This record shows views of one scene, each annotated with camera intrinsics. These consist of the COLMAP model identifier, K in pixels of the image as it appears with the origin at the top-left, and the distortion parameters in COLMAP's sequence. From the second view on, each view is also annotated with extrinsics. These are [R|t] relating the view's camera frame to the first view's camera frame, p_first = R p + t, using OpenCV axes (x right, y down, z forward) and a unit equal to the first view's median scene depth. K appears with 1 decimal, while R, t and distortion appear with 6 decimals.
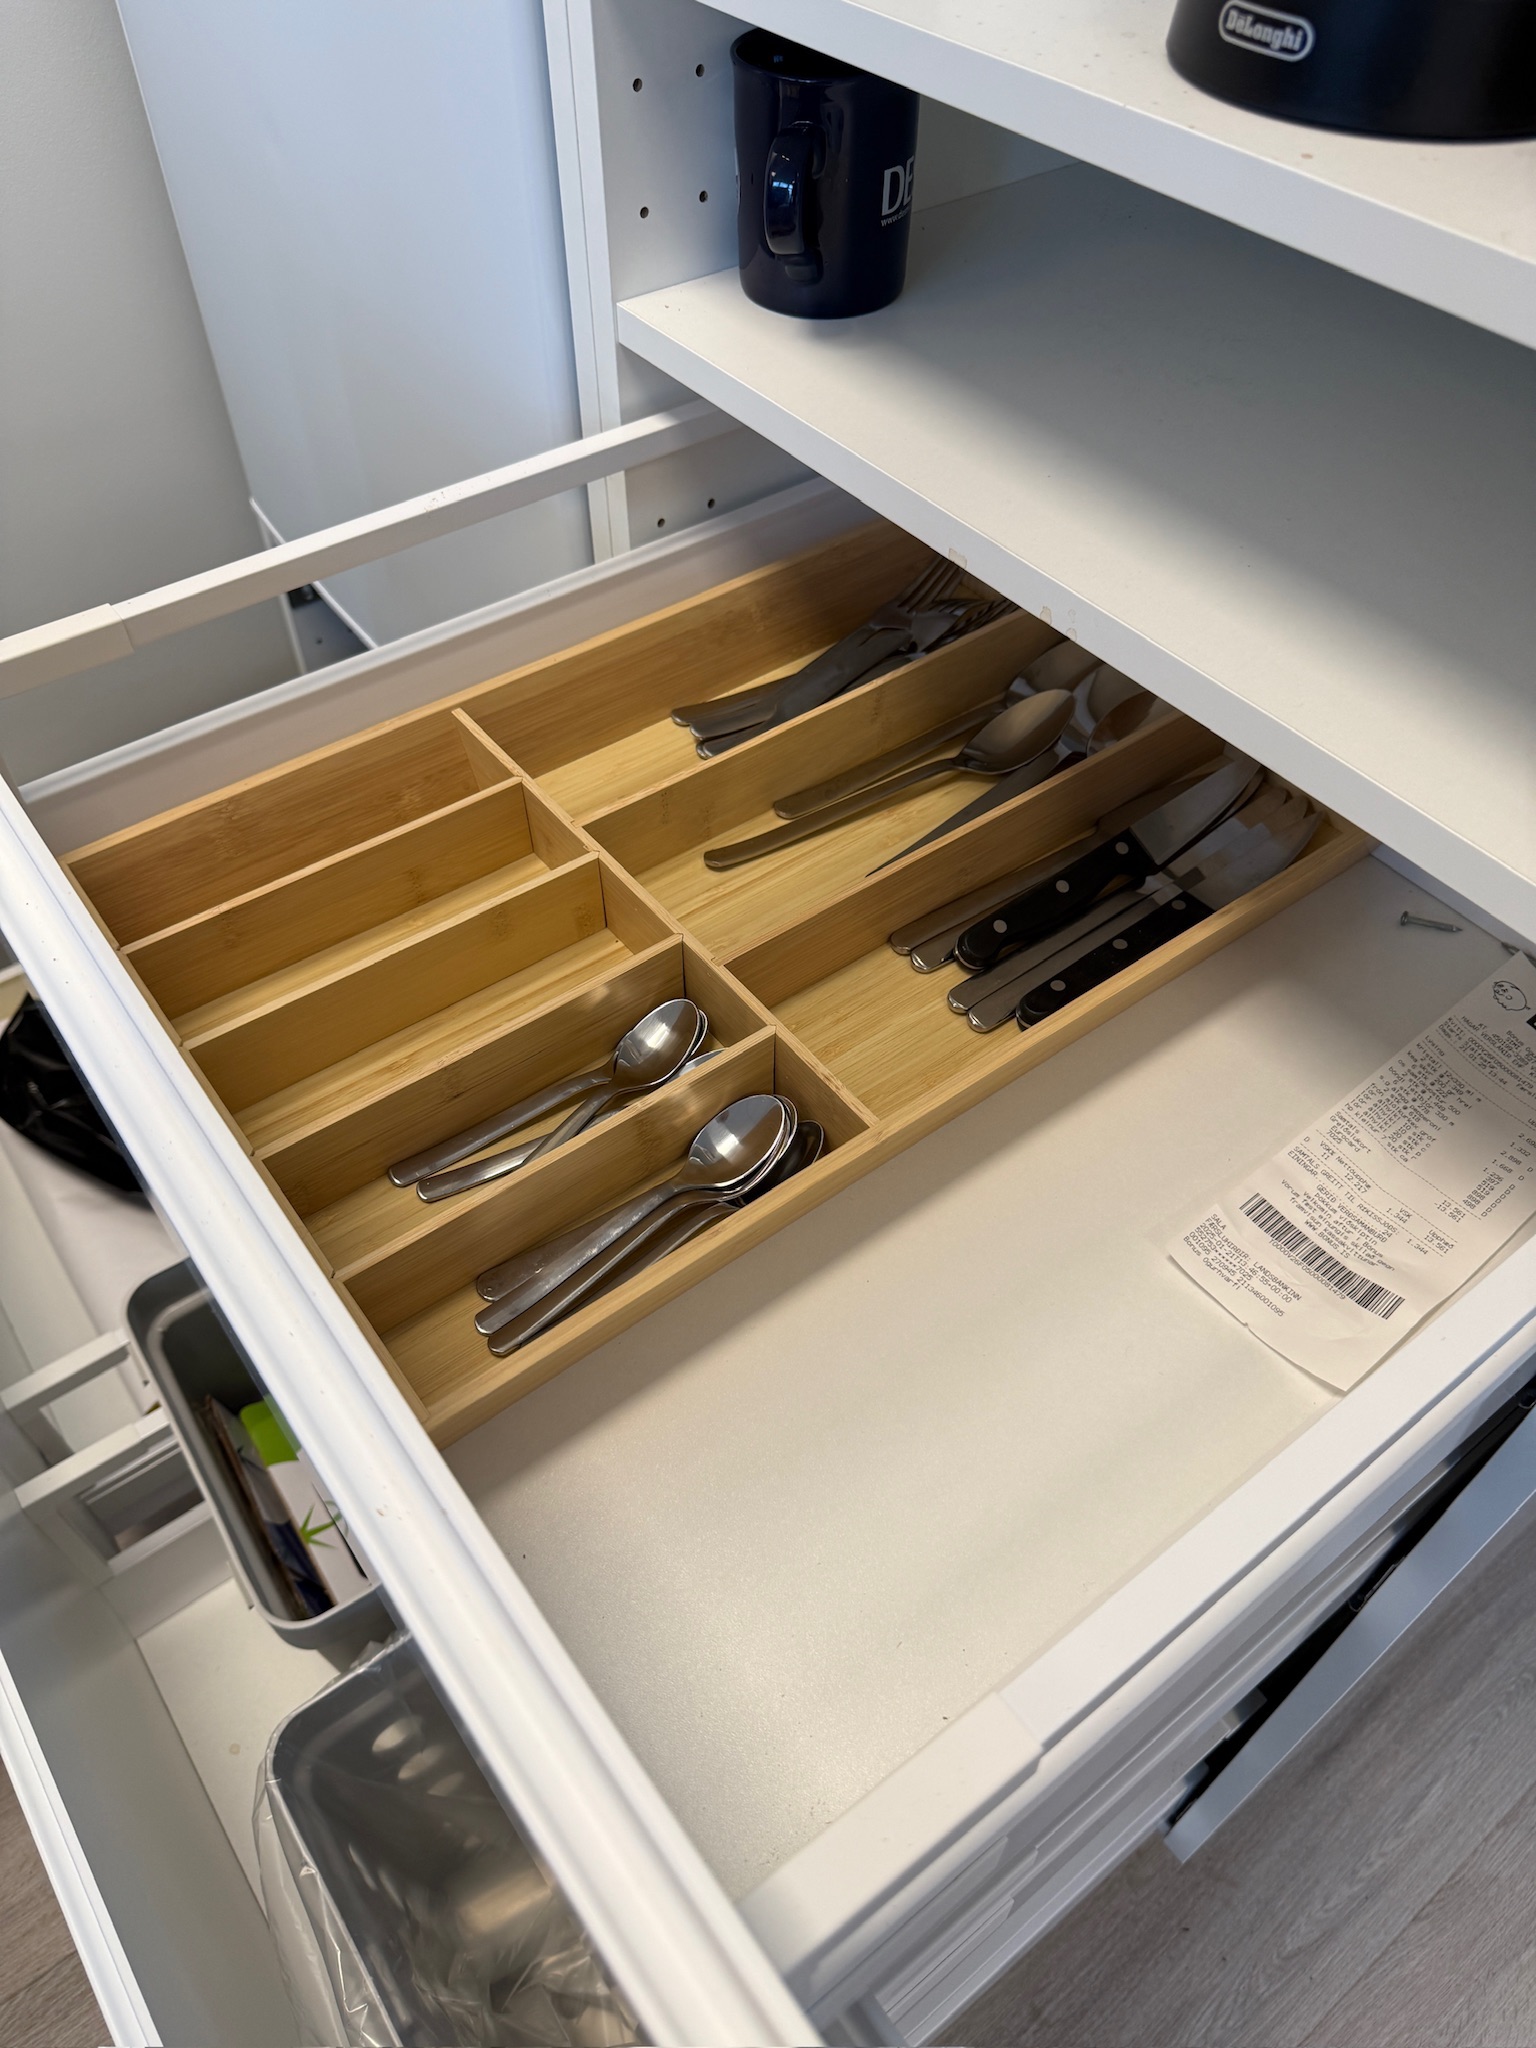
lens RADIAL K [[1483.9, 0, 769.7], [0, 1483.9, 1032.6], [0, 0, 1]] dist [-0.009833, -0.002381]
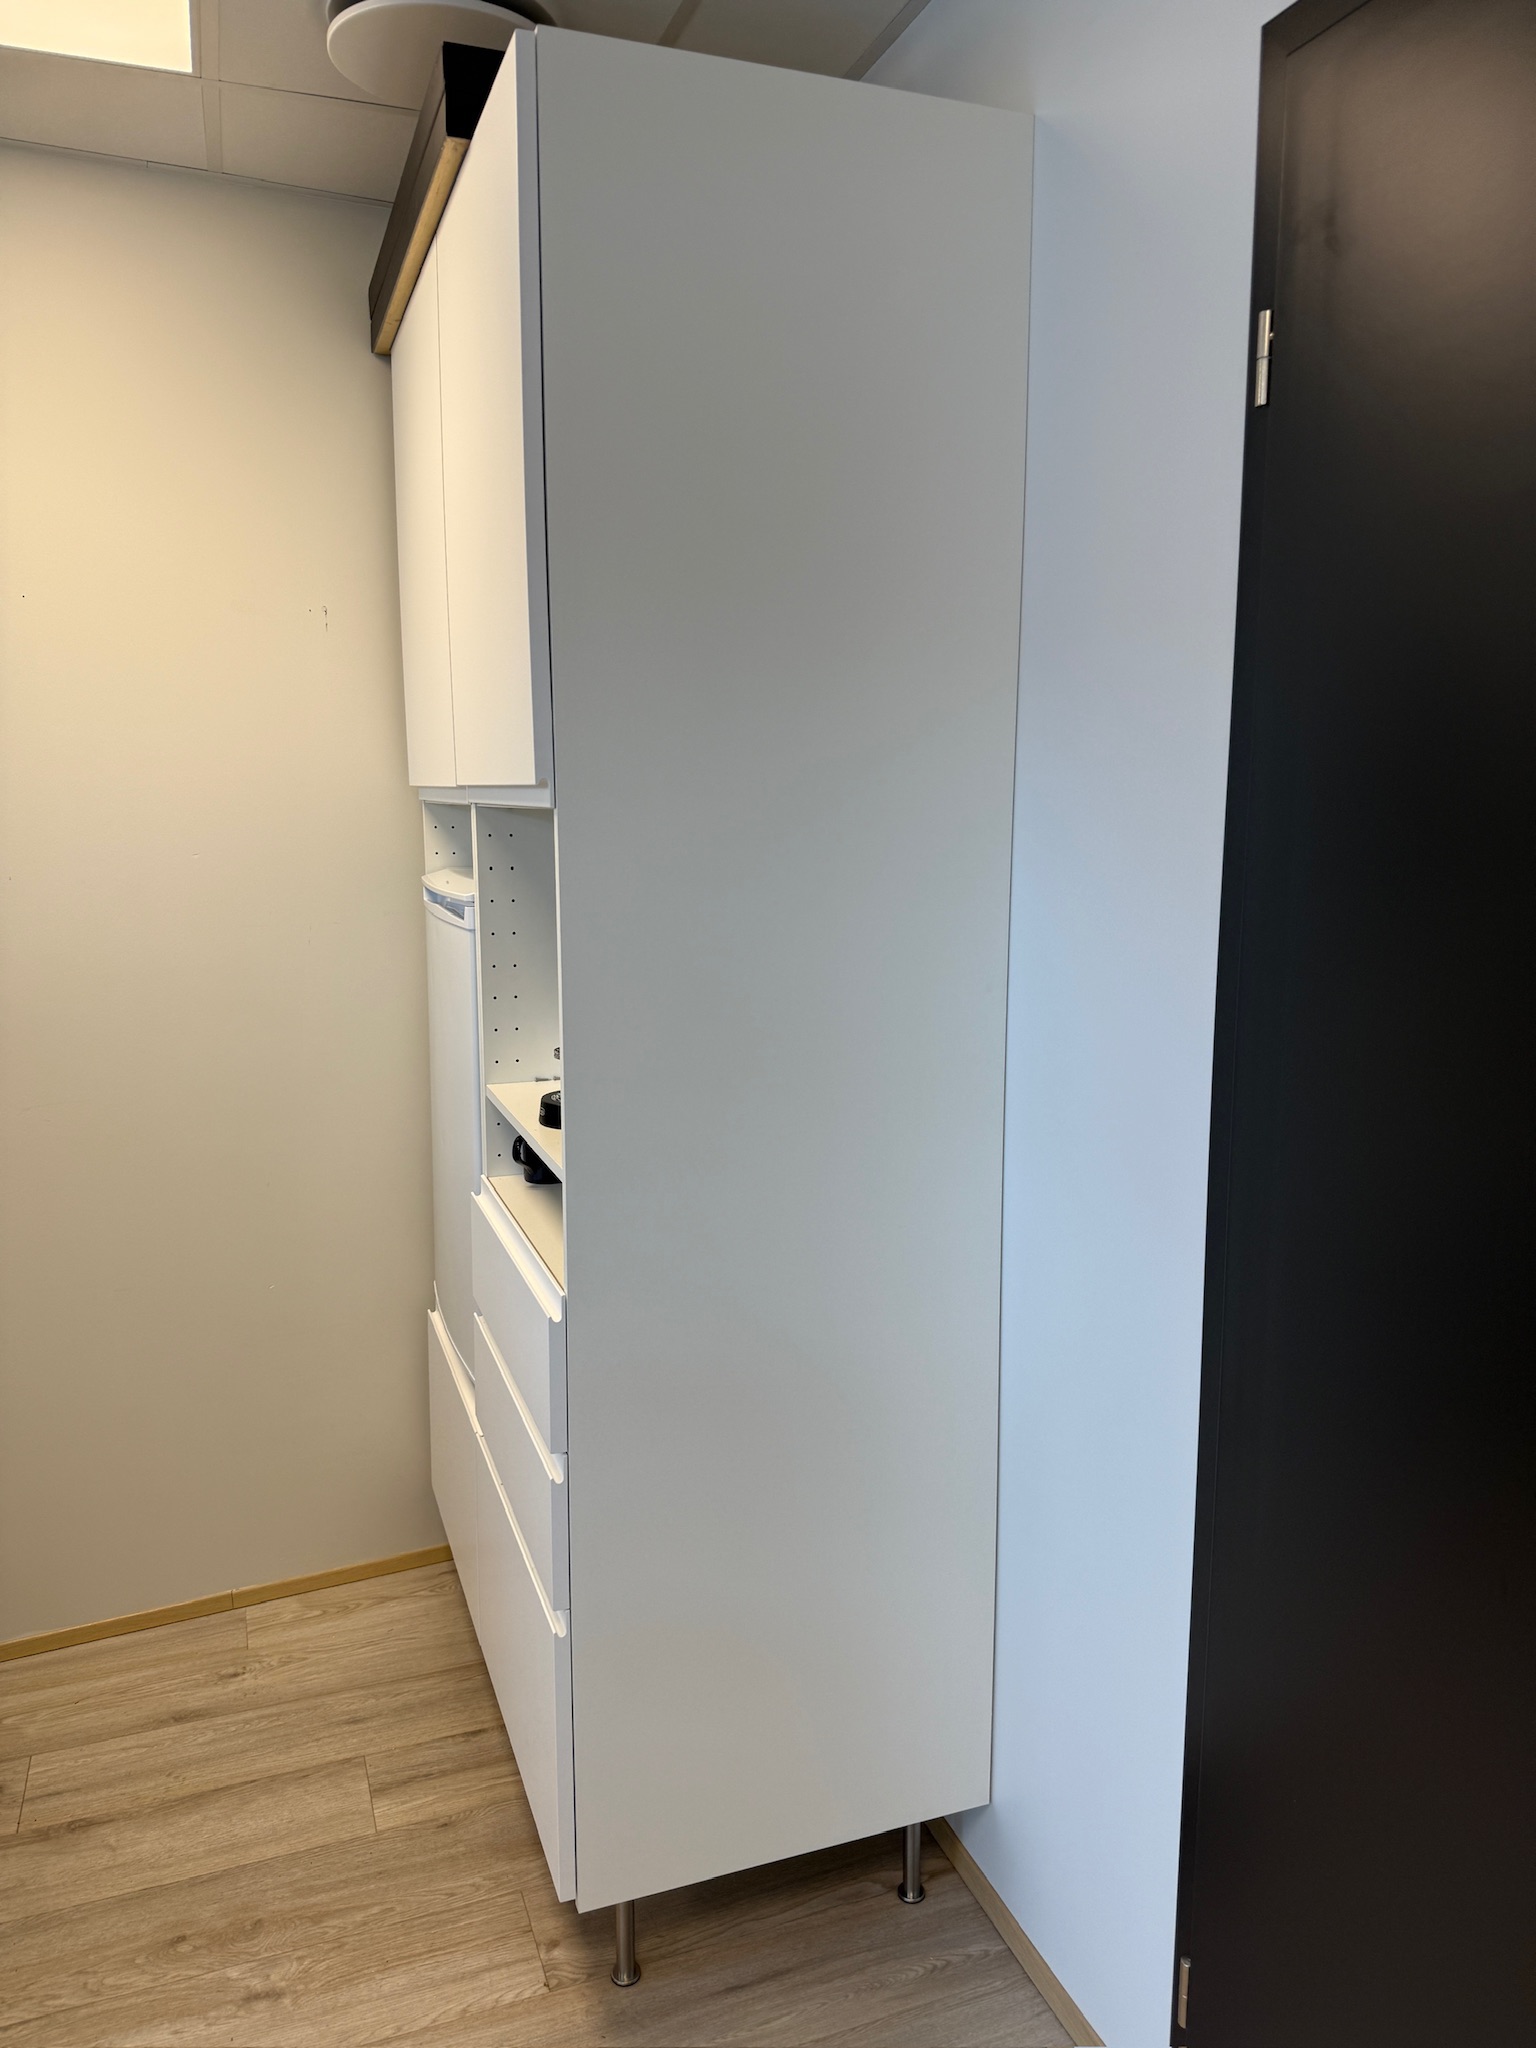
lens RADIAL K [[1458.9, 0, 768.0], [0, 1458.9, 1024.0], [0, 0, 1]] dist [-0.001793, -0.003728]
pose [[0.957531, 0.040339, -0.285494, 0.894360], [-0.214607, 0.760974, -0.612260, 0.702097], [0.192556, 0.647527, 0.737314, -0.962566]]
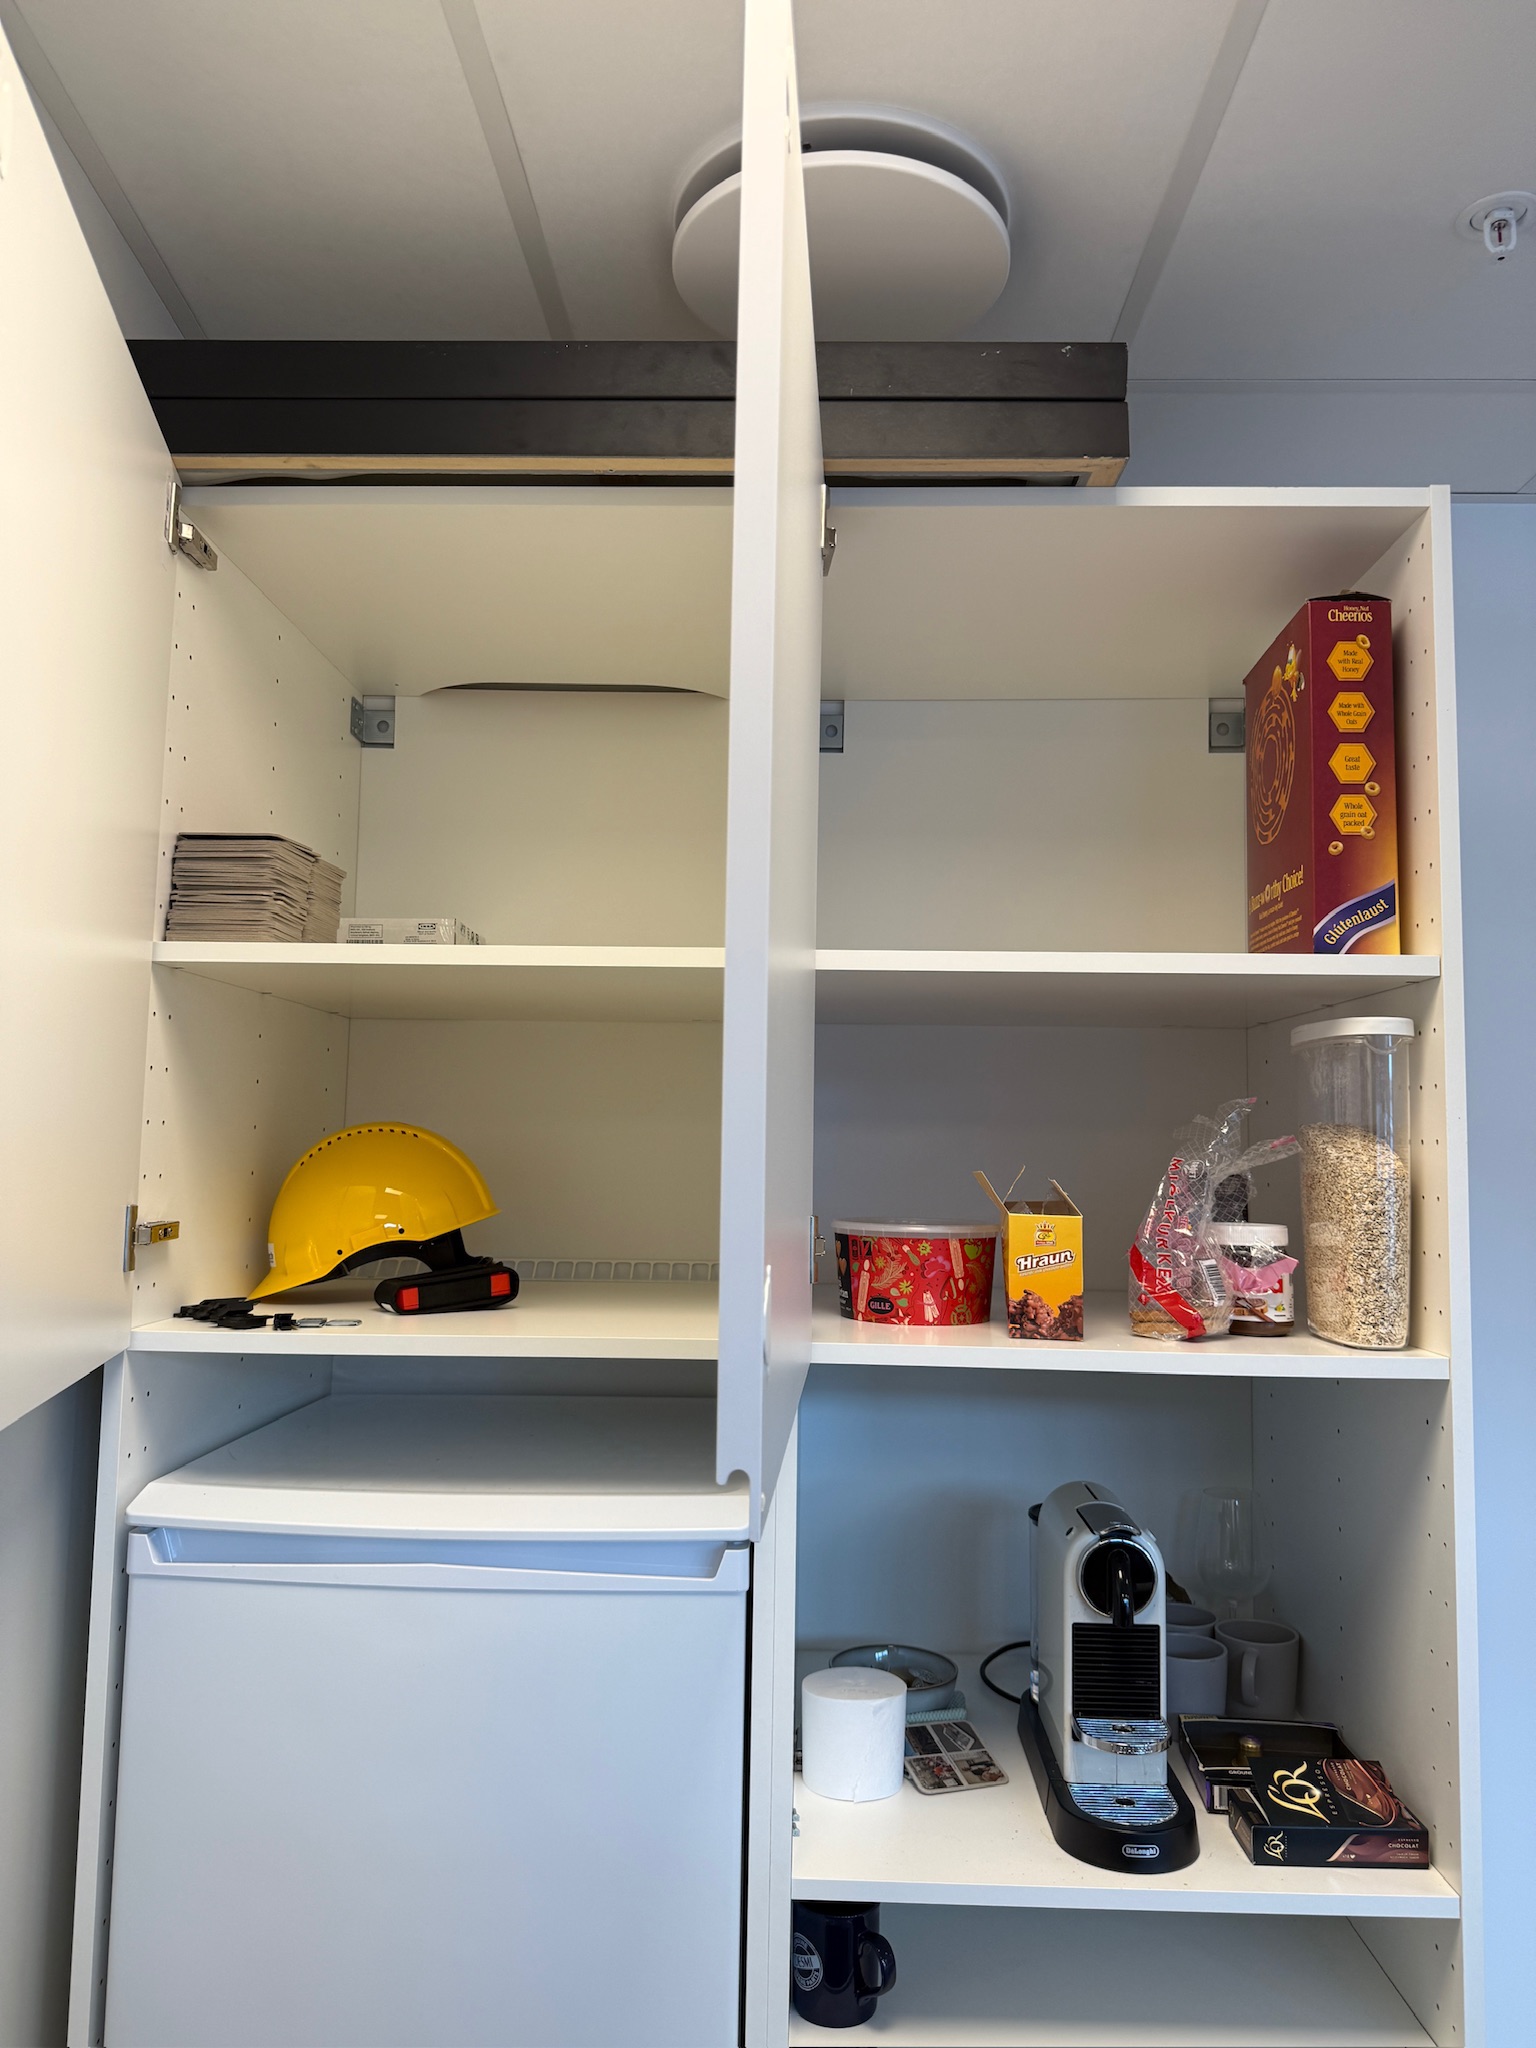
lens RADIAL K [[1438.1, 0, 768.0], [0, 1438.1, 1024.0], [0, 0, 1]] dist [0.028806, 0.000059]
pose [[0.620836, 0.069559, 0.780849, -0.987023], [0.584100, 0.623299, -0.519929, -0.230704], [-0.522868, 0.778884, 0.346337, -0.374886]]
